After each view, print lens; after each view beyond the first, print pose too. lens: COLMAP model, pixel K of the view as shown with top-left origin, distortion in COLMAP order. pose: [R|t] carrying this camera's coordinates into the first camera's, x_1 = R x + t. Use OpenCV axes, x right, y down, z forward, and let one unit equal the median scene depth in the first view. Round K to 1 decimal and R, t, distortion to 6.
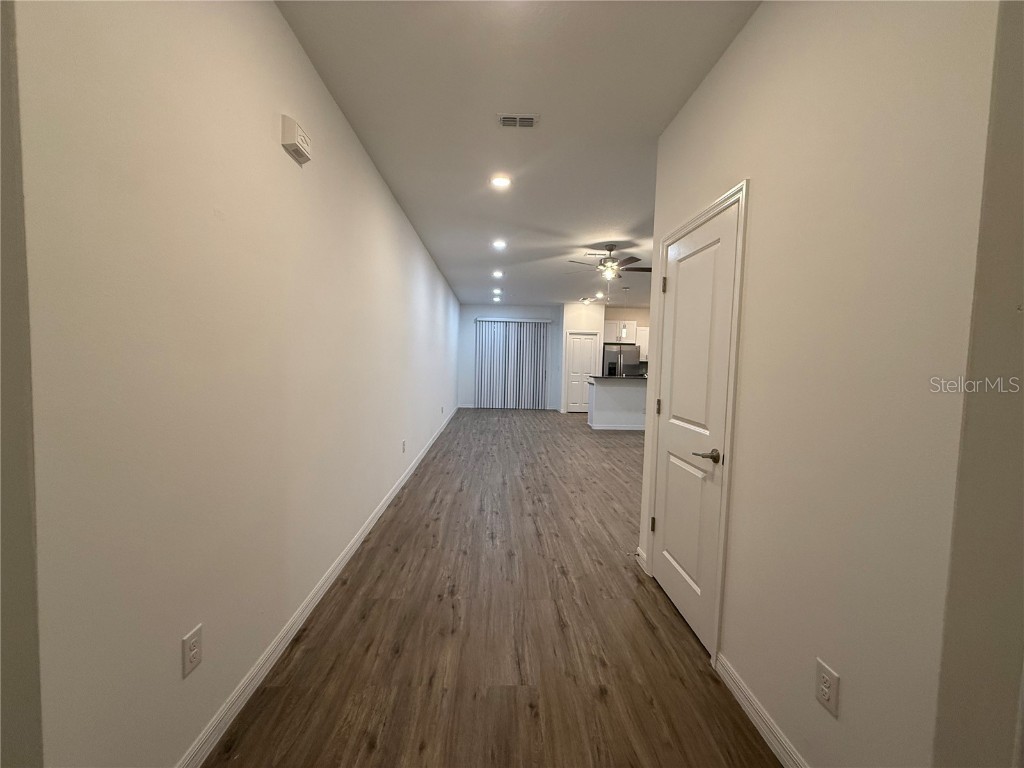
lens RADIAL K [[408.2, 0, 508.6], [0, 408.2, 382.3], [0, 0, 1]] dist [0.000161, -0.000268]
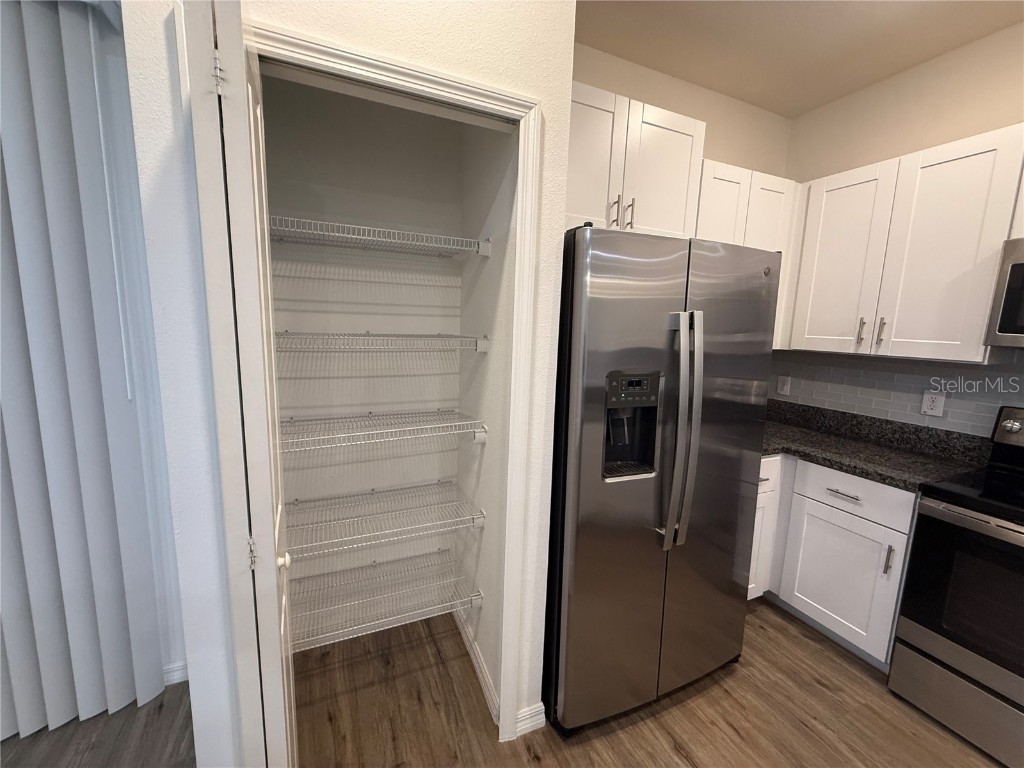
lens RADIAL K [[407.3, 0, 507.4], [0, 407.3, 381.9], [0, 0, 1]] dist [0.001728, 0.000418]
pose [[0.930588, -0.046105, 0.363152, 0.214693], [0.011139, 0.995144, 0.097798, -0.073140], [-0.365898, -0.086965, 0.926583, 1.126132]]
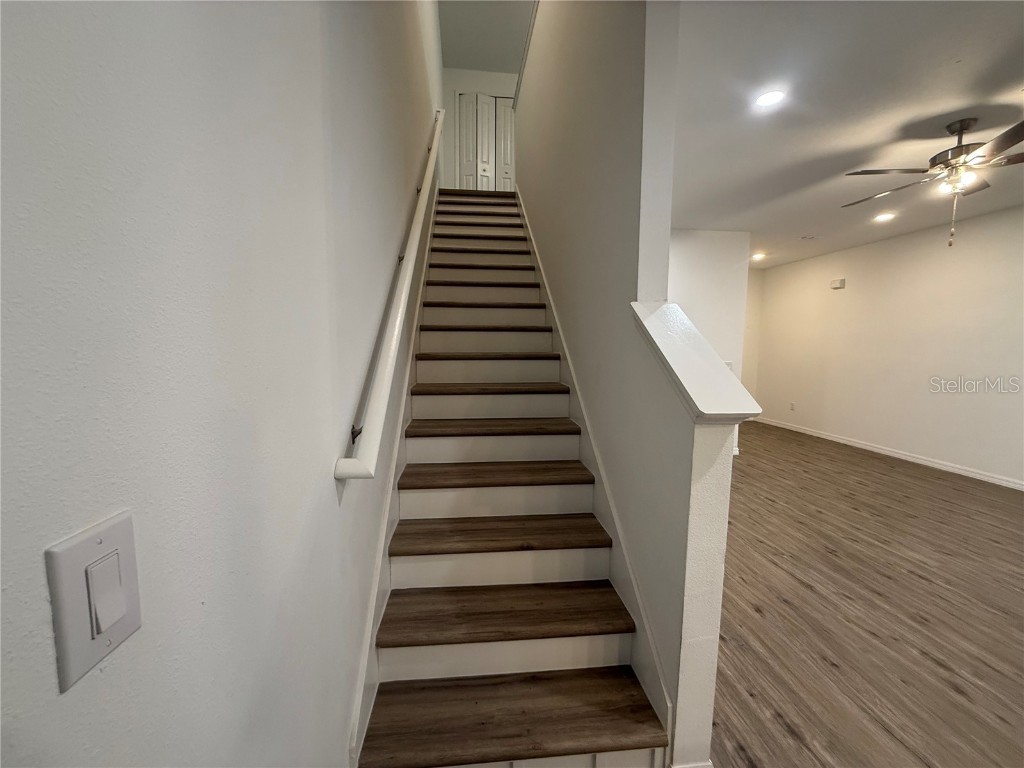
lens RADIAL K [[408.2, 0, 508.6], [0, 408.2, 382.3], [0, 0, 1]] dist [0.000161, -0.000268]
pose [[-0.997244, -0.027929, -0.068735, 0.513138], [-0.037760, 0.988539, 0.146164, -0.044840], [0.063865, 0.148356, -0.986870, 0.932310]]
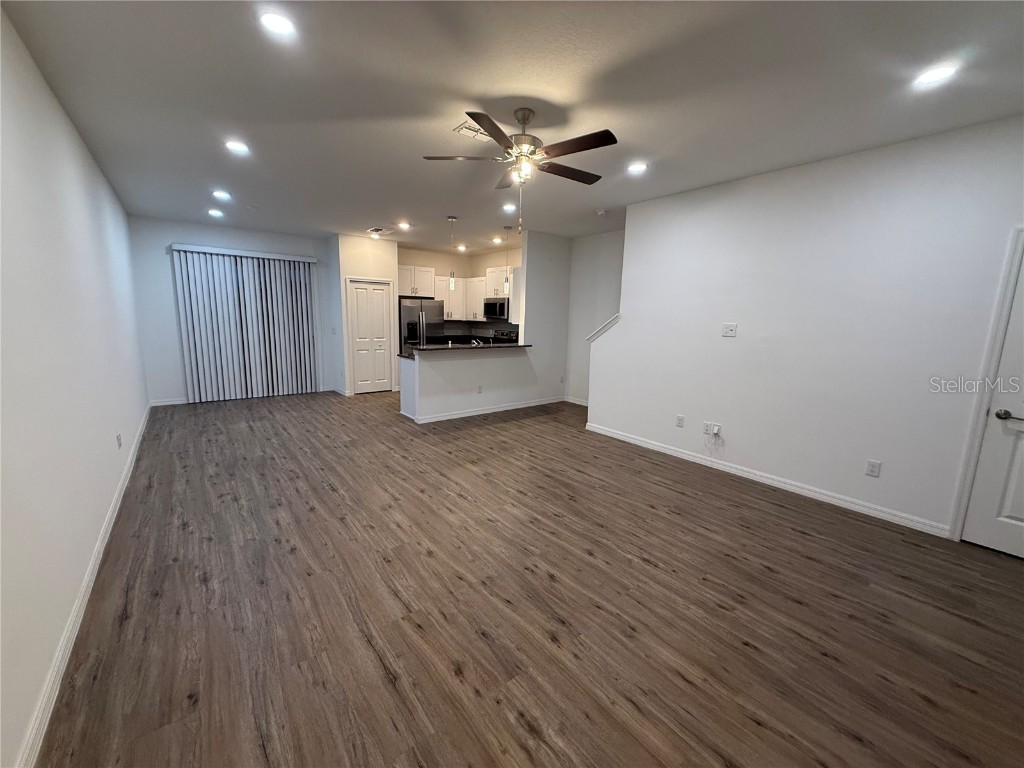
lens RADIAL K [[408.2, 0, 508.6], [0, 408.2, 382.3], [0, 0, 1]] dist [0.000161, -0.000268]
pose [[0.809384, -0.100581, 0.578603, -0.061862], [0.030608, 0.991111, 0.129472, -0.039275], [-0.586482, -0.087083, 0.805267, 0.349629]]
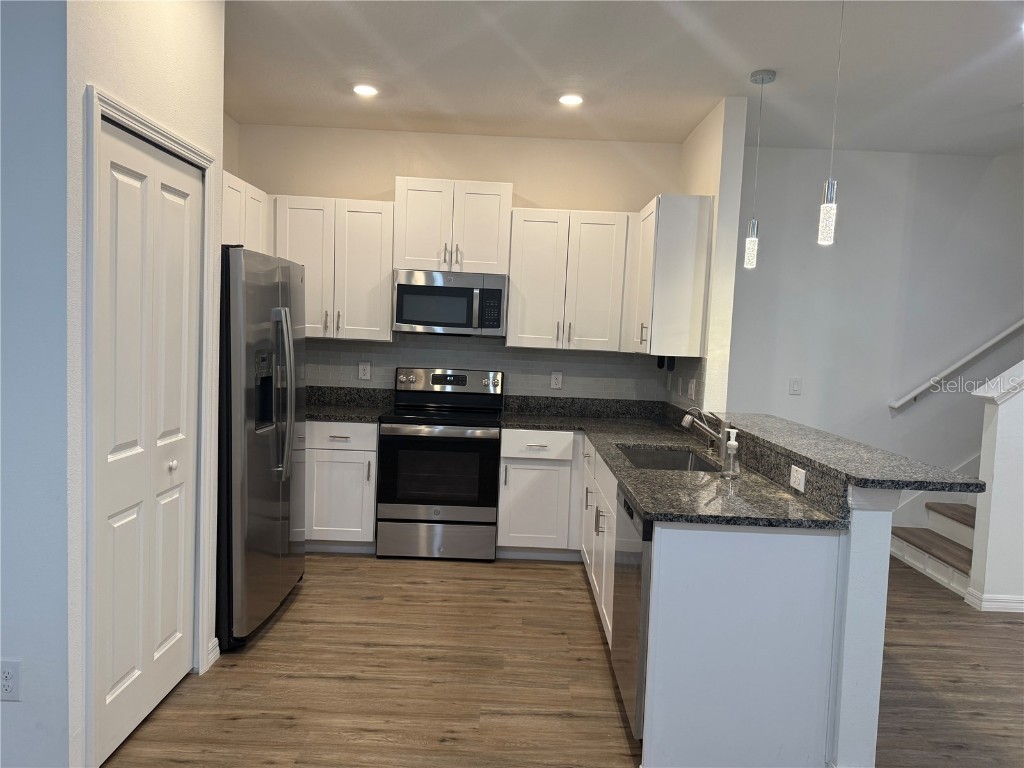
lens RADIAL K [[718.5, 0, 512.0], [0, 718.5, 384.0], [0, 0, 1]] dist [0.096181, -0.142811]
pose [[0.042060, -0.091191, 0.994945, -0.071691], [0.015692, 0.995764, 0.090602, -0.076776], [-0.998992, 0.011802, 0.043313, 1.104232]]
